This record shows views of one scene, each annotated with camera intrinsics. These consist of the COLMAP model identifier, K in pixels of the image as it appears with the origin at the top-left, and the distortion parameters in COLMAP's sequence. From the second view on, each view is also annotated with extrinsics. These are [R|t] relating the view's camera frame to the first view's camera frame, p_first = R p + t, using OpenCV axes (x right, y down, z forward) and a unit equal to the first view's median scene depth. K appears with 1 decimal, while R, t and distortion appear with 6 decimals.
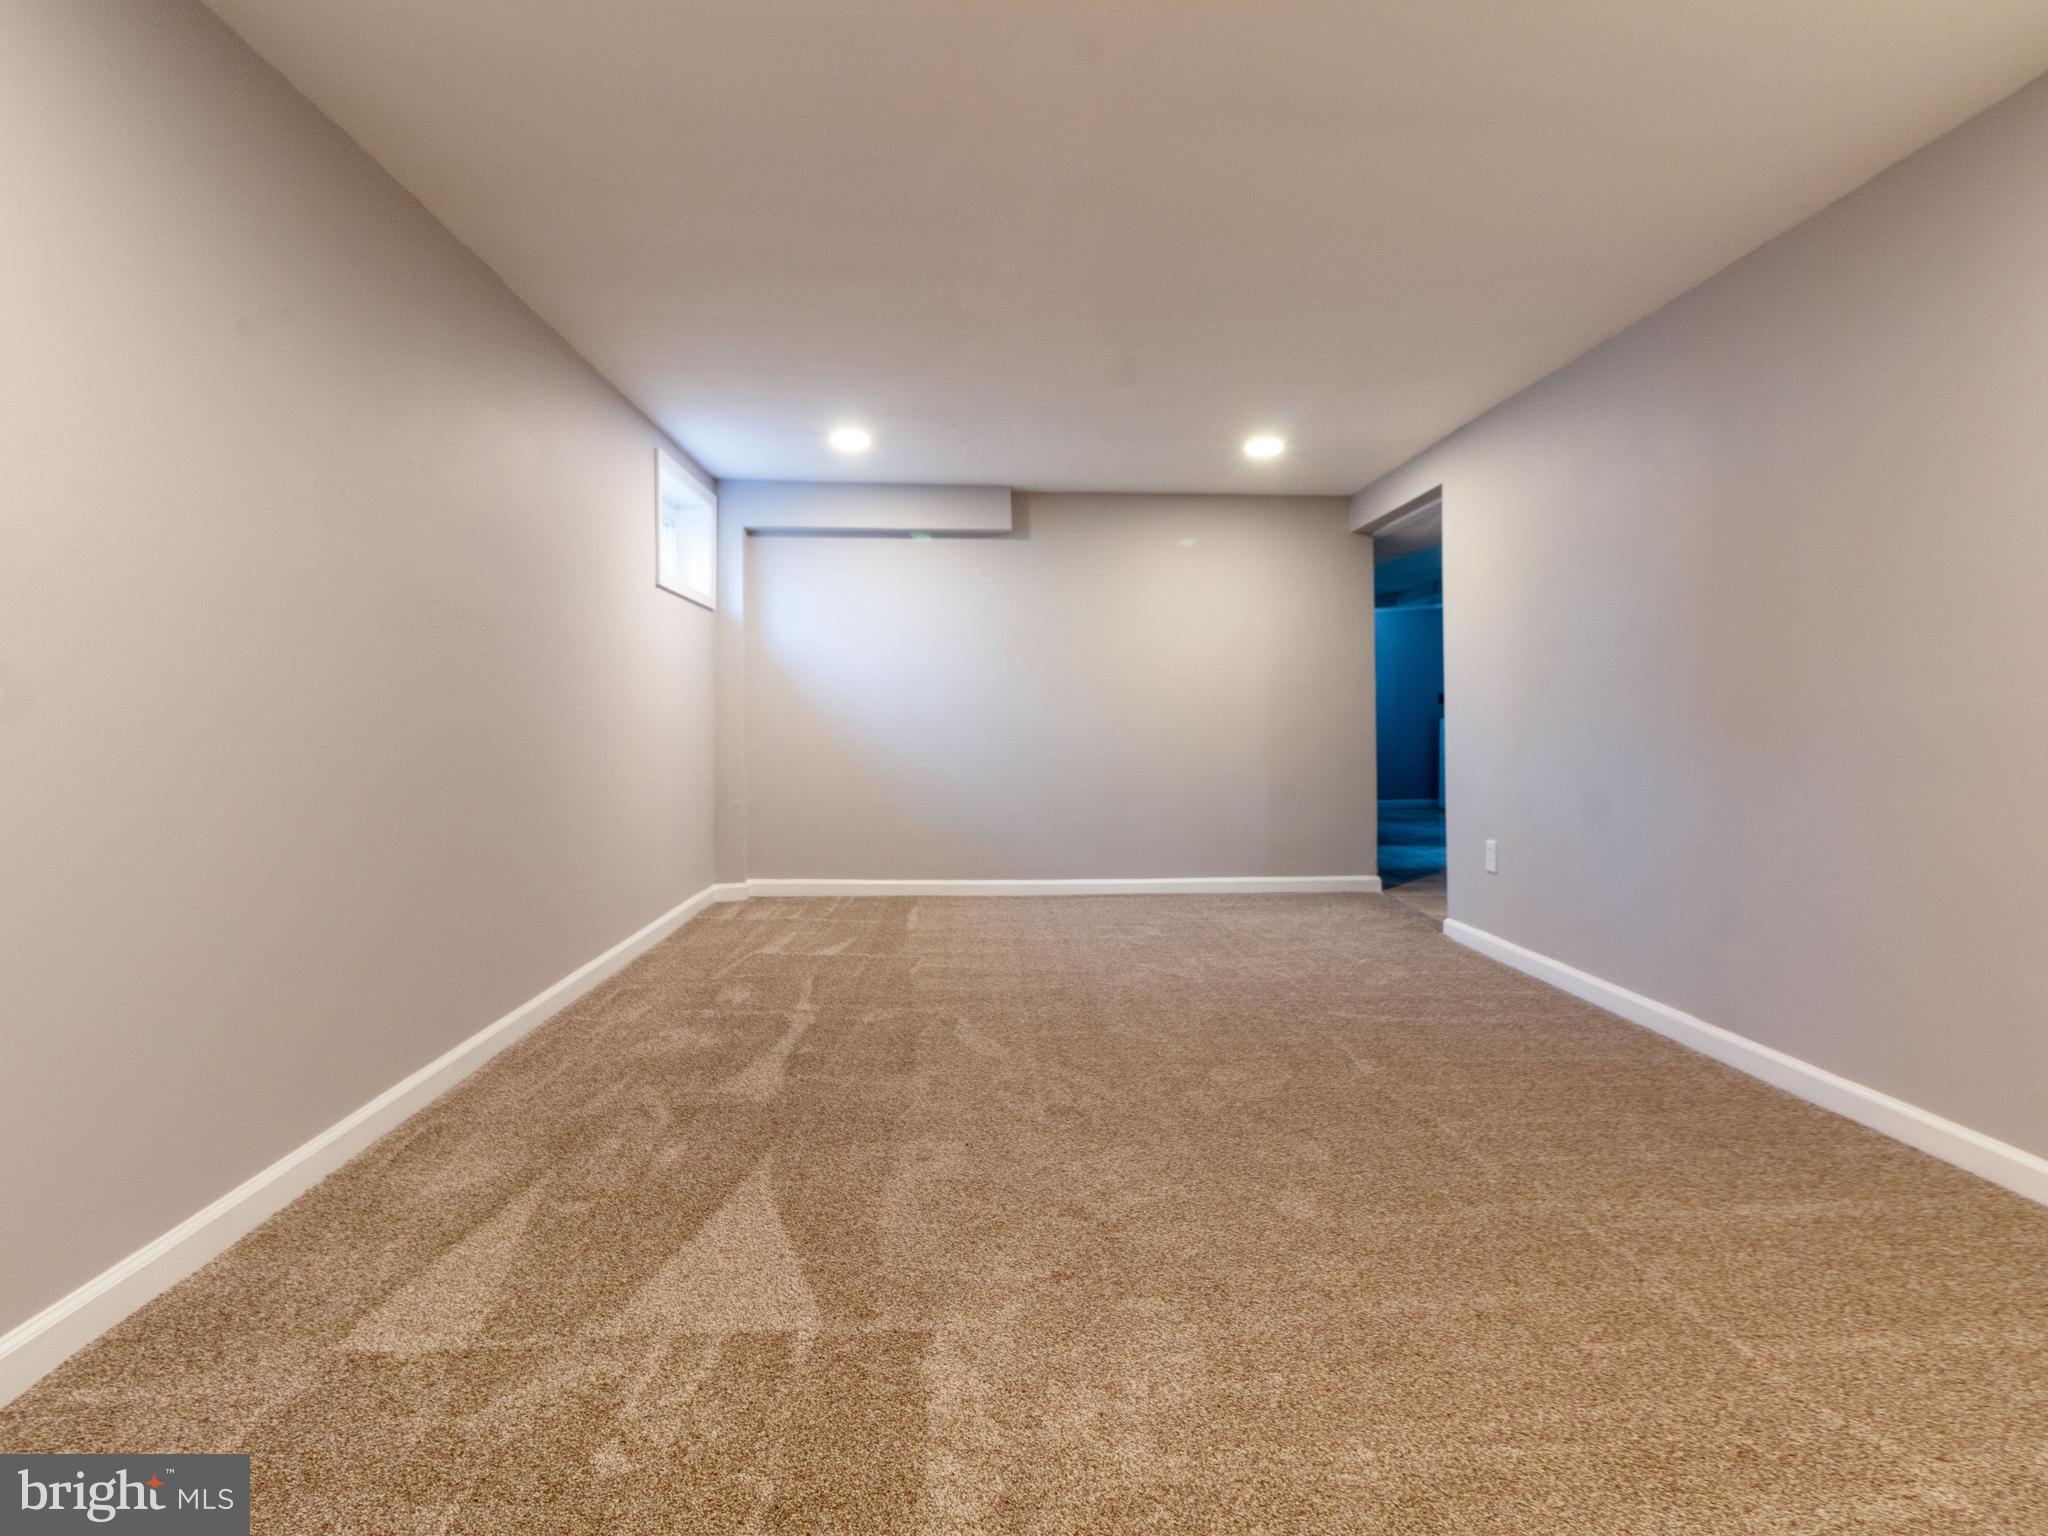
lens RADIAL K [[1068.9, 0, 1030.9], [0, 1068.9, 709.3], [0, 0, 1]] dist [0.007687, 0.001450]
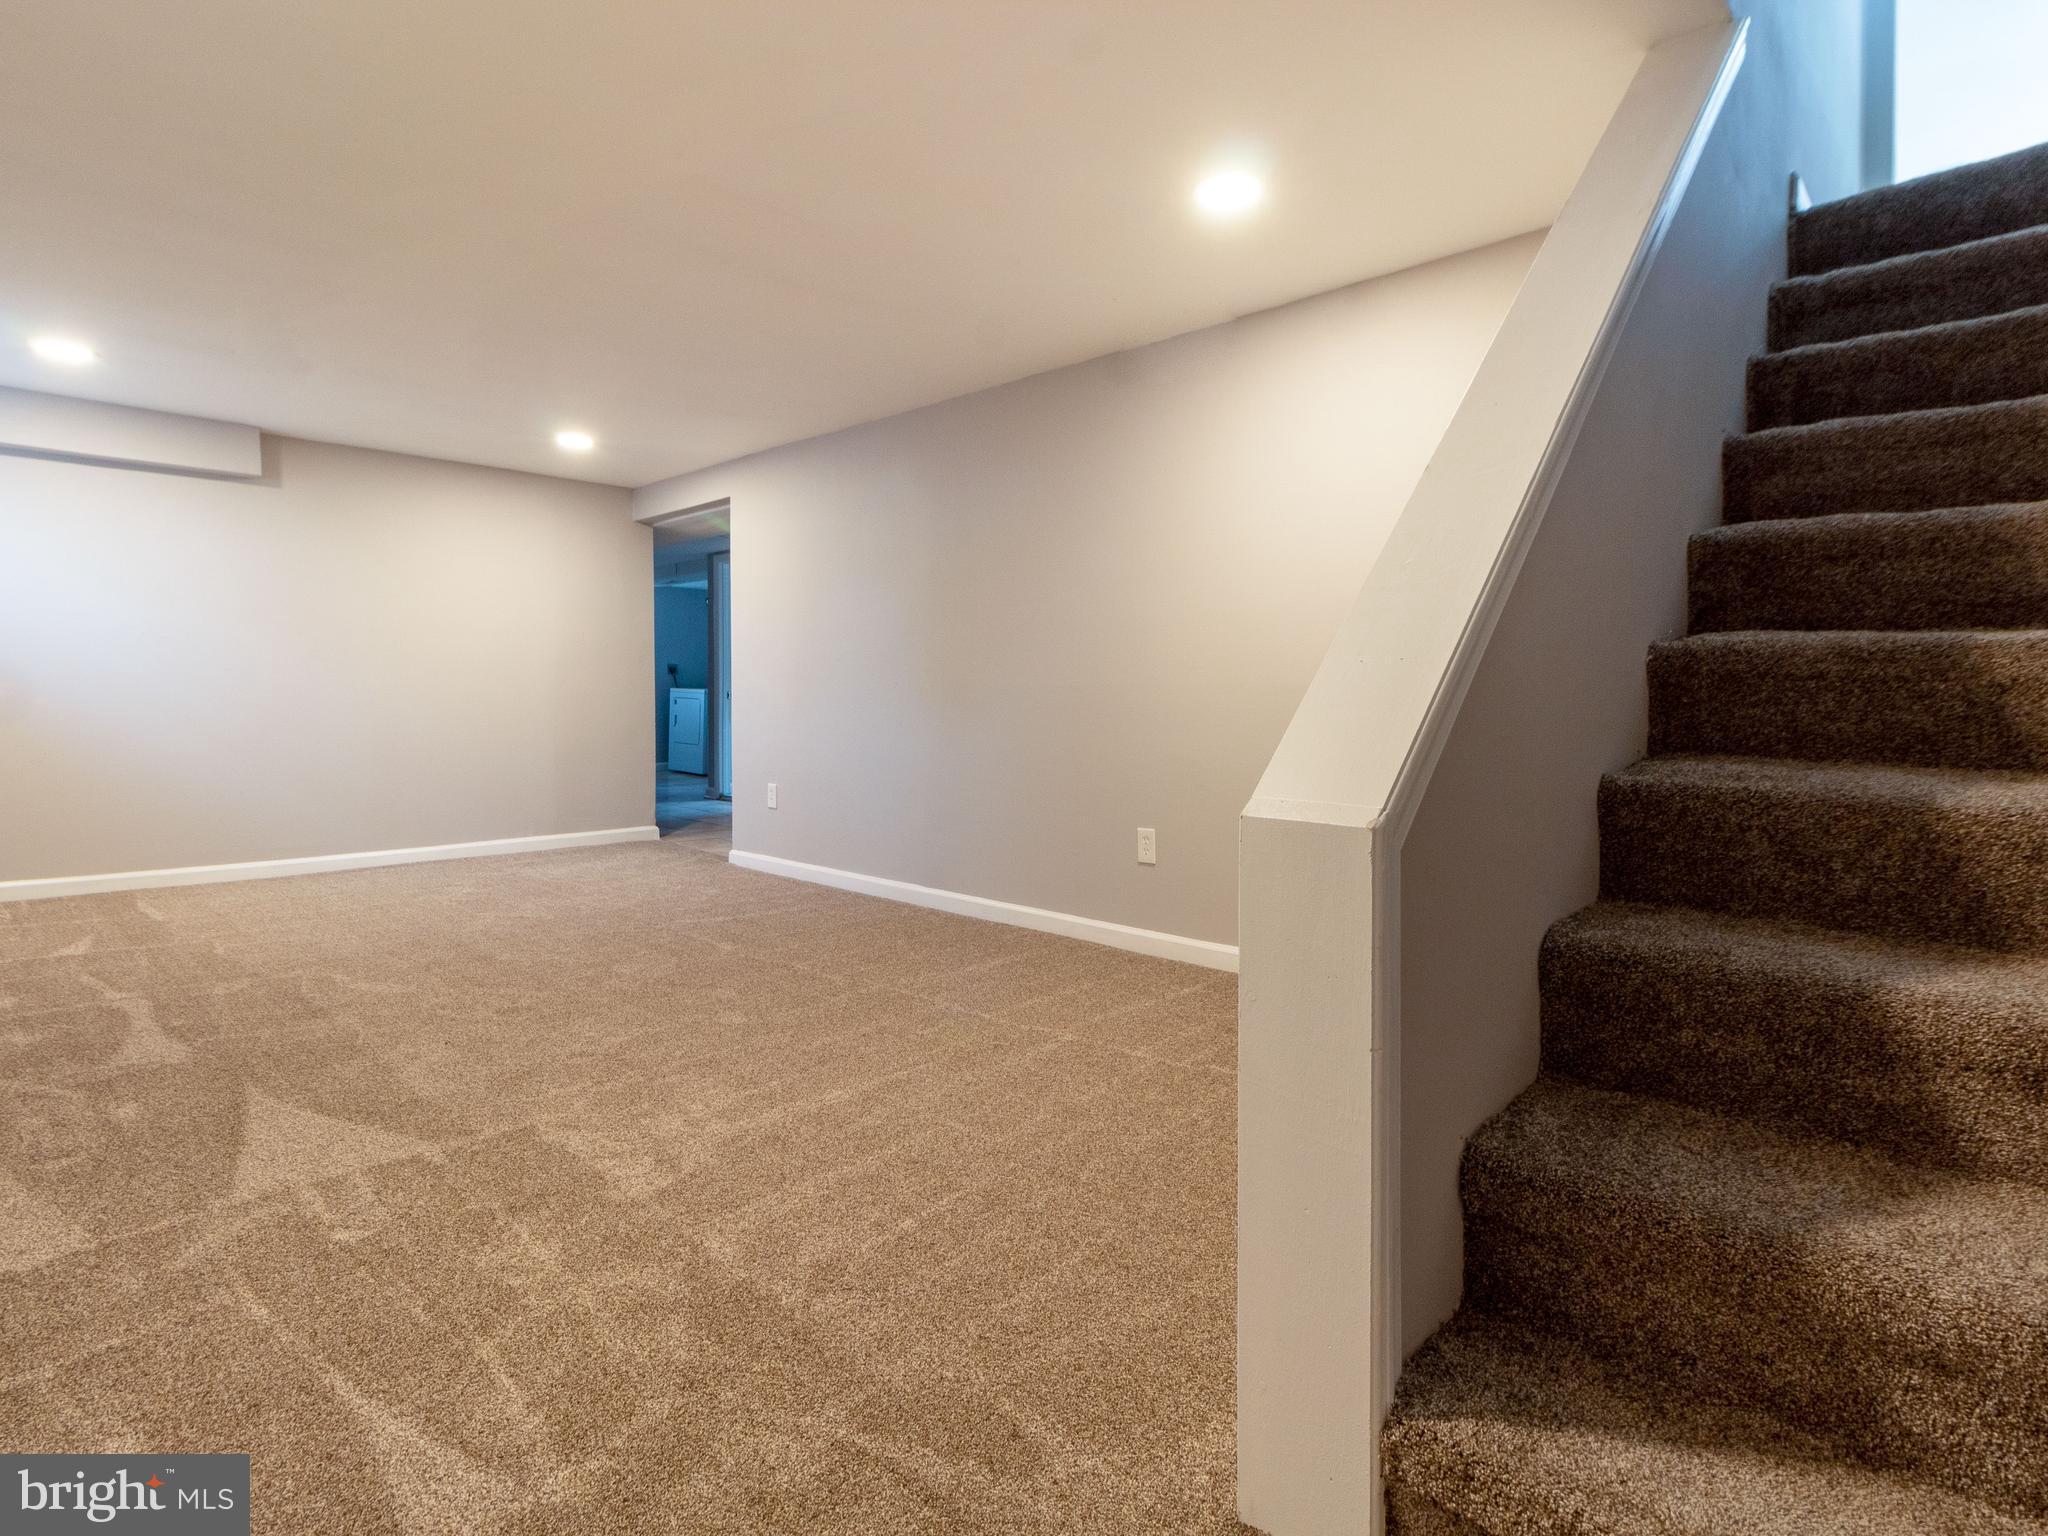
lens RADIAL K [[1068.9, 0, 1030.9], [0, 1068.9, 709.3], [0, 0, 1]] dist [0.007687, 0.001450]
pose [[0.746889, -0.003396, 0.664940, -0.201999], [-0.015279, 0.999635, 0.022266, -0.000604], [-0.664773, -0.026790, 0.746565, -0.173025]]
